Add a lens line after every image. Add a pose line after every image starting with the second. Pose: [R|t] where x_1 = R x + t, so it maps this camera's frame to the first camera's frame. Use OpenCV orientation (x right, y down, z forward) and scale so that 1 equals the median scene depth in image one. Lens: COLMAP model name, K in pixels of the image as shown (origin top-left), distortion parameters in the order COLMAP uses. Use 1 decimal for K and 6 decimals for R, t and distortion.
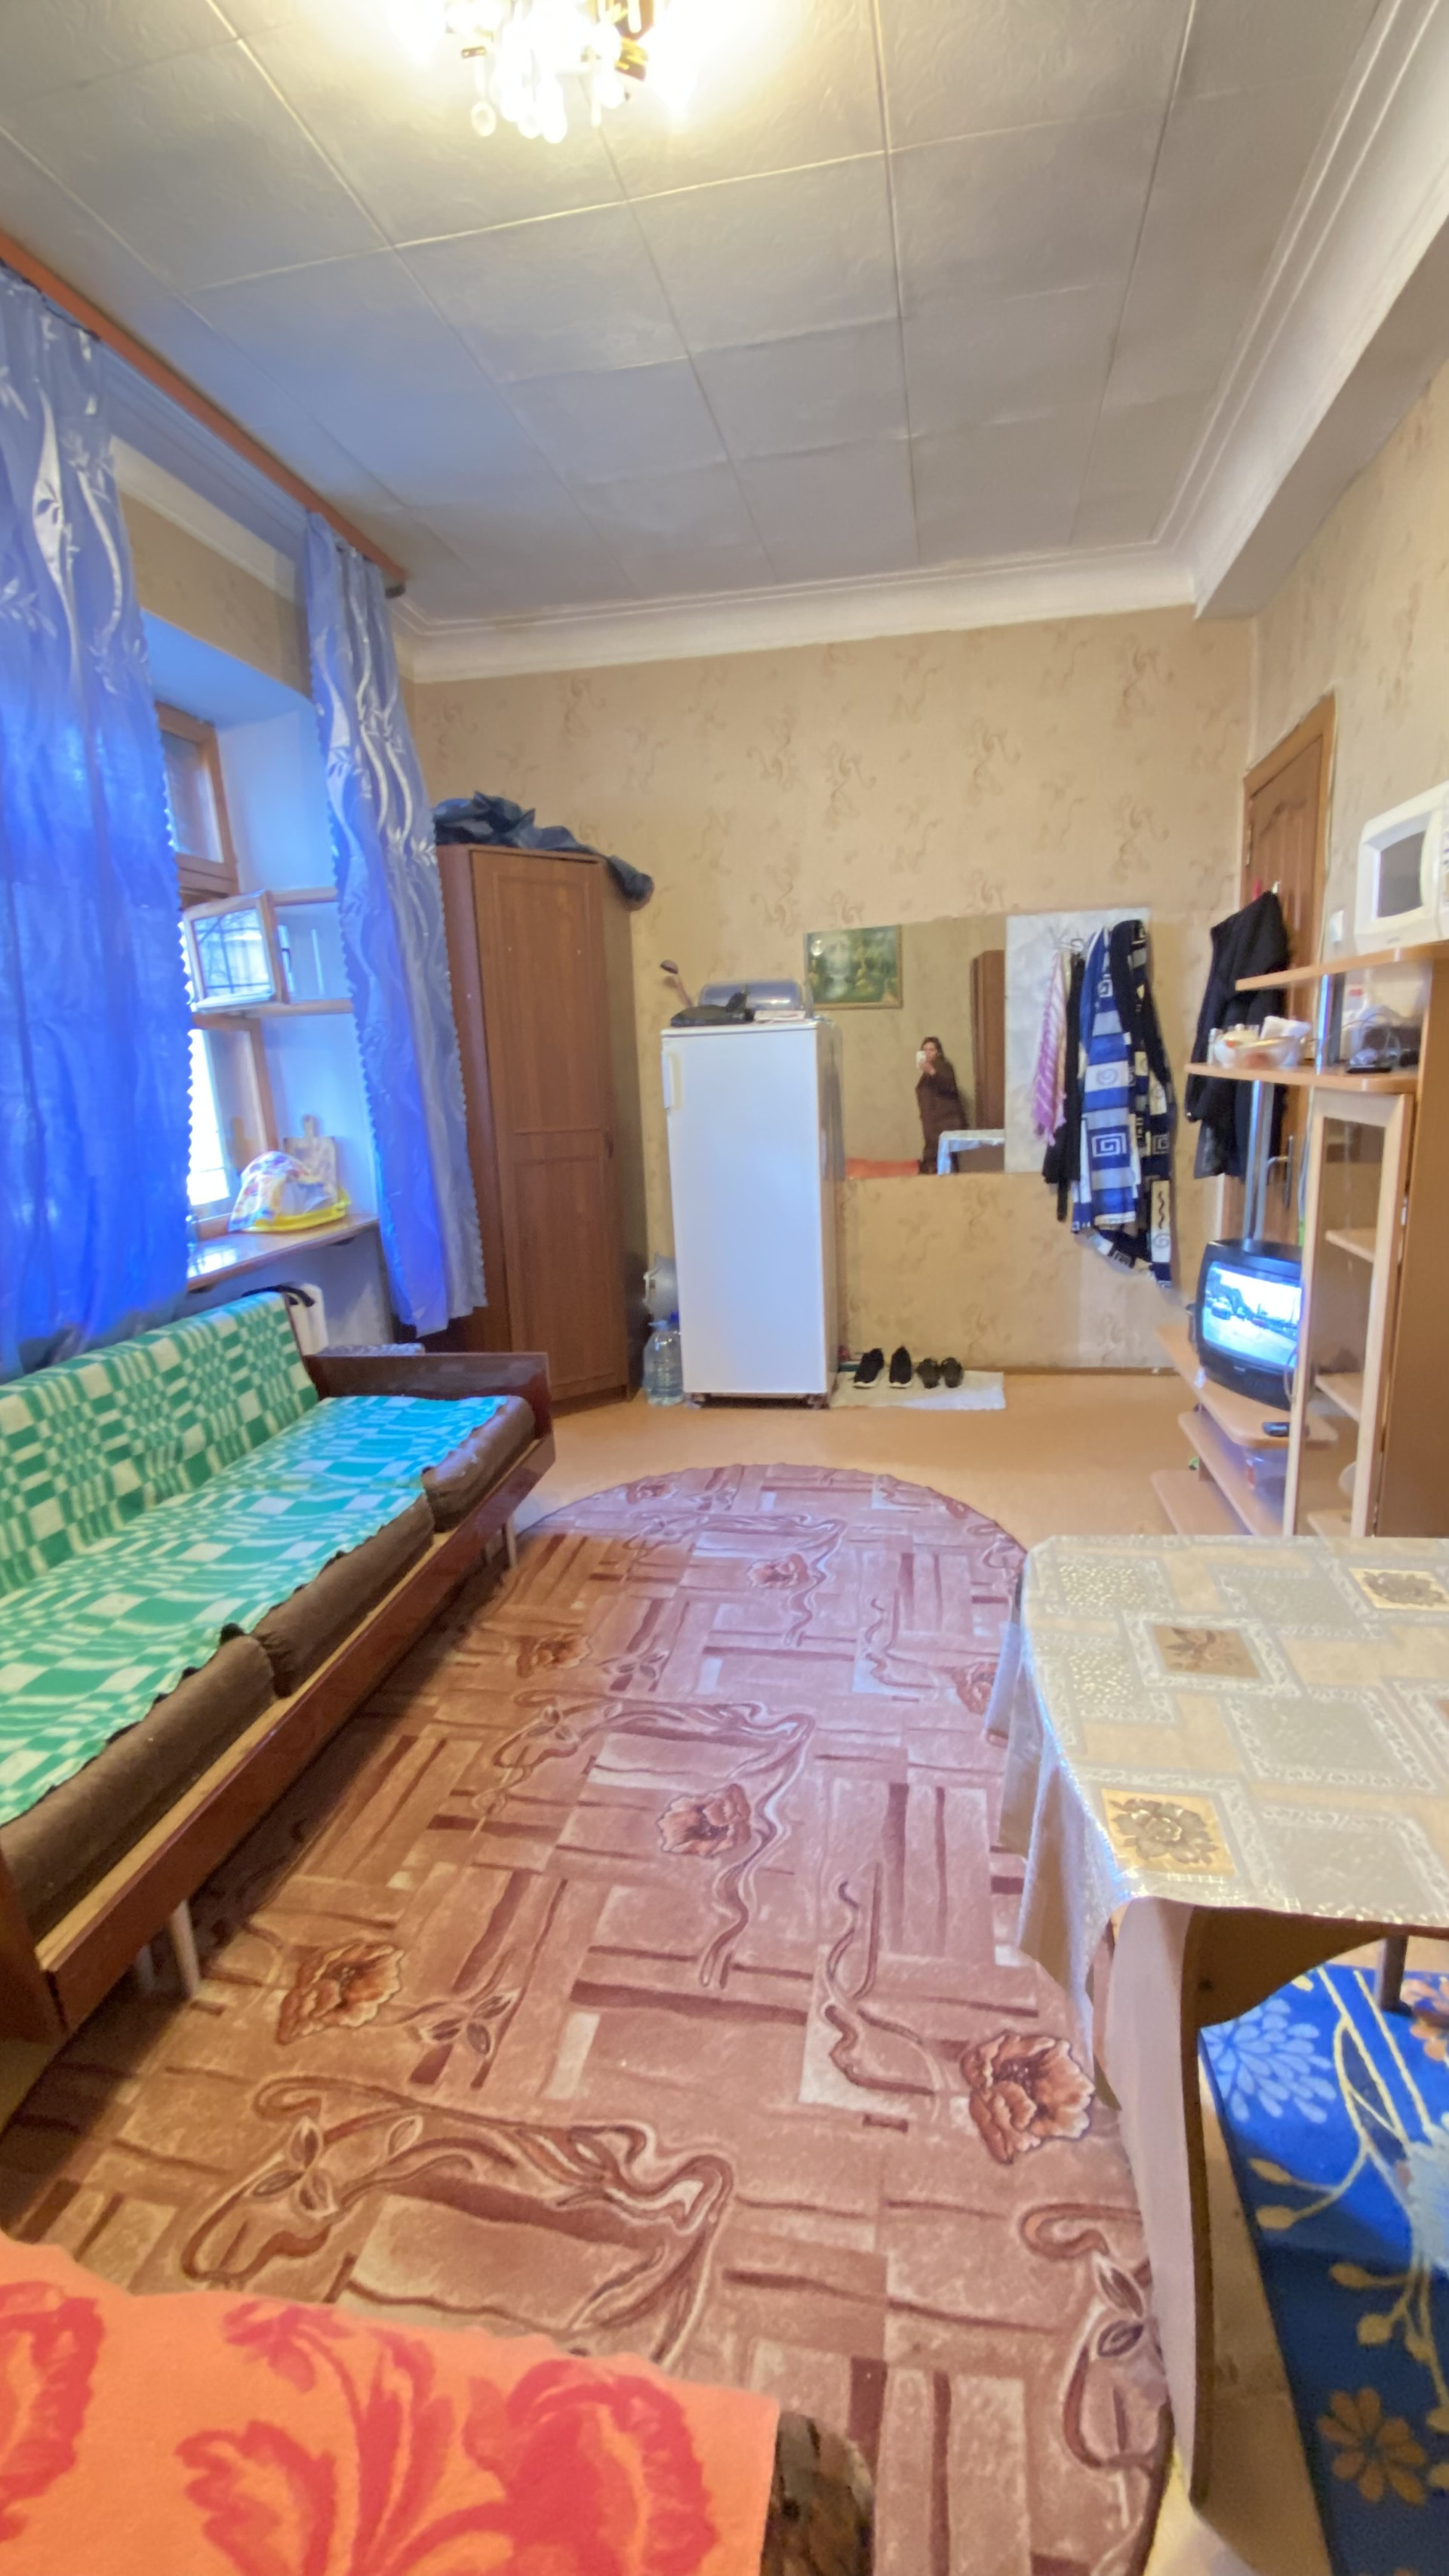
lens RADIAL K [[1057.3, 0, 734.0], [0, 1057.3, 1283.7], [0, 0, 1]] dist [0.002451, -0.000896]
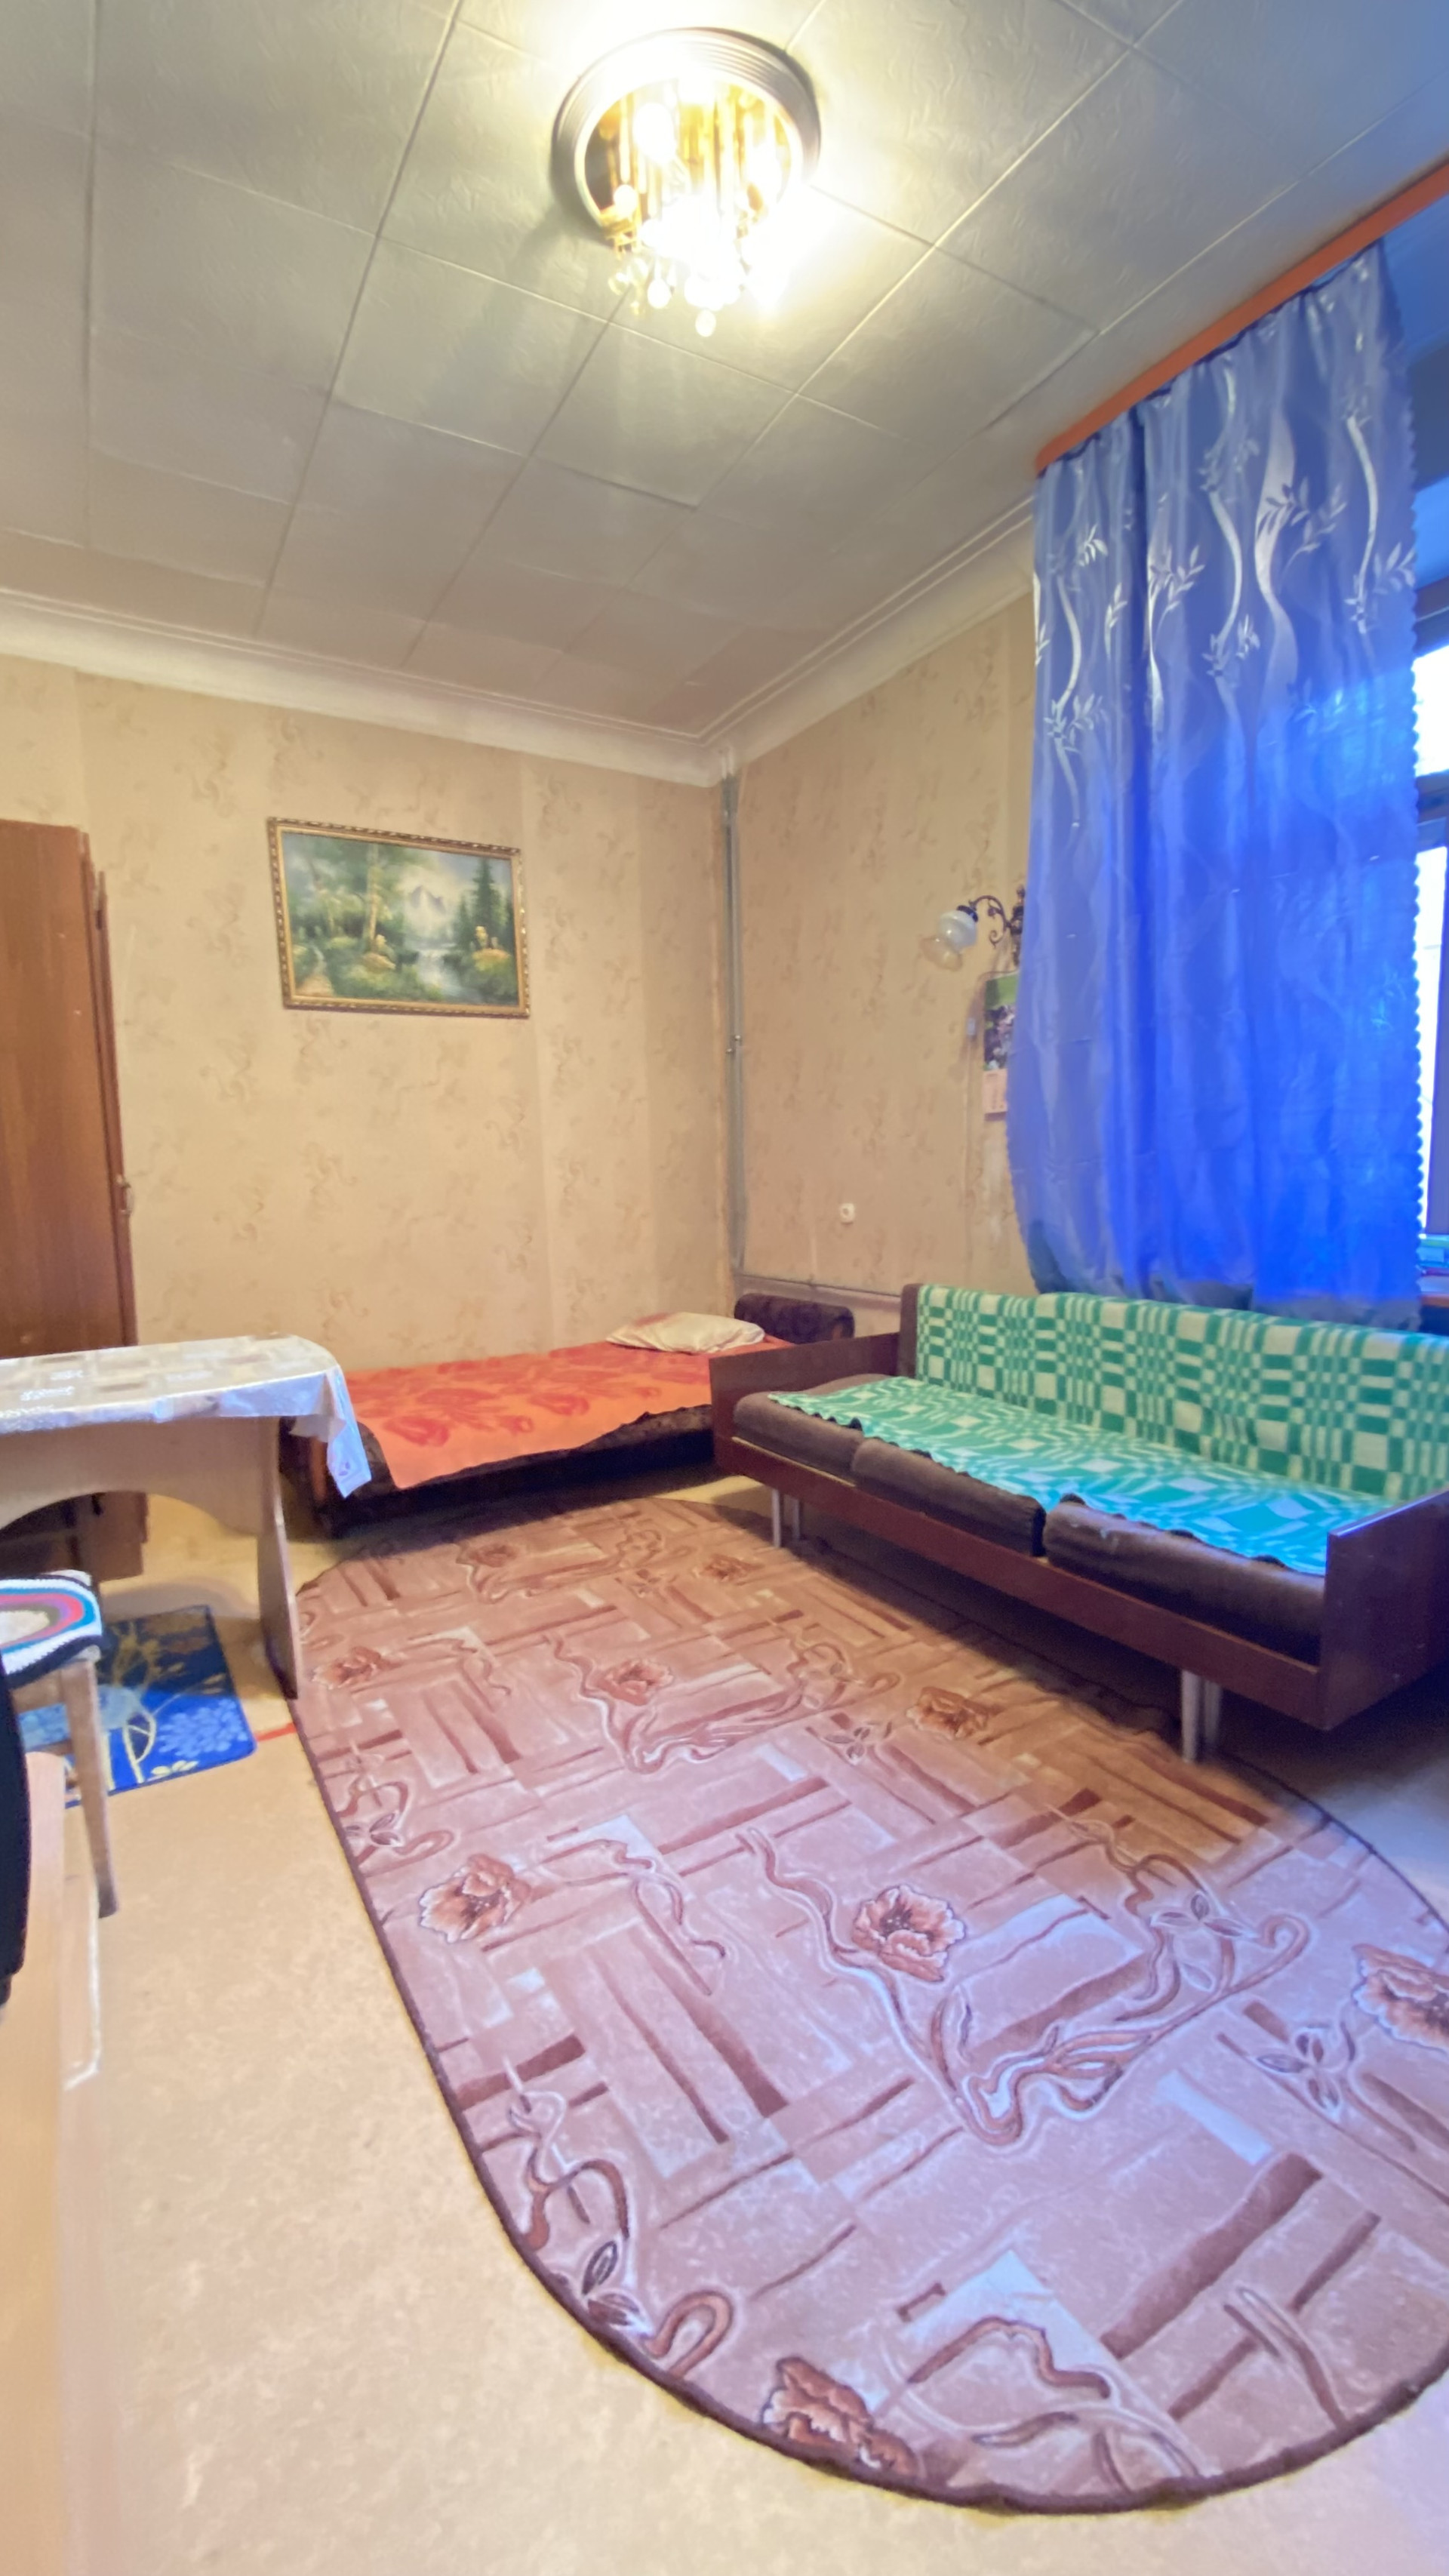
lens RADIAL K [[1057.3, 0, 738.4], [0, 1057.3, 1284.6], [0, 0, 1]] dist [0.002451, -0.000896]
pose [[-0.739593, 0.141225, -0.658071, 0.528149], [-0.088708, 0.948756, 0.303304, -0.264004], [0.667183, 0.282698, -0.689166, 1.499354]]
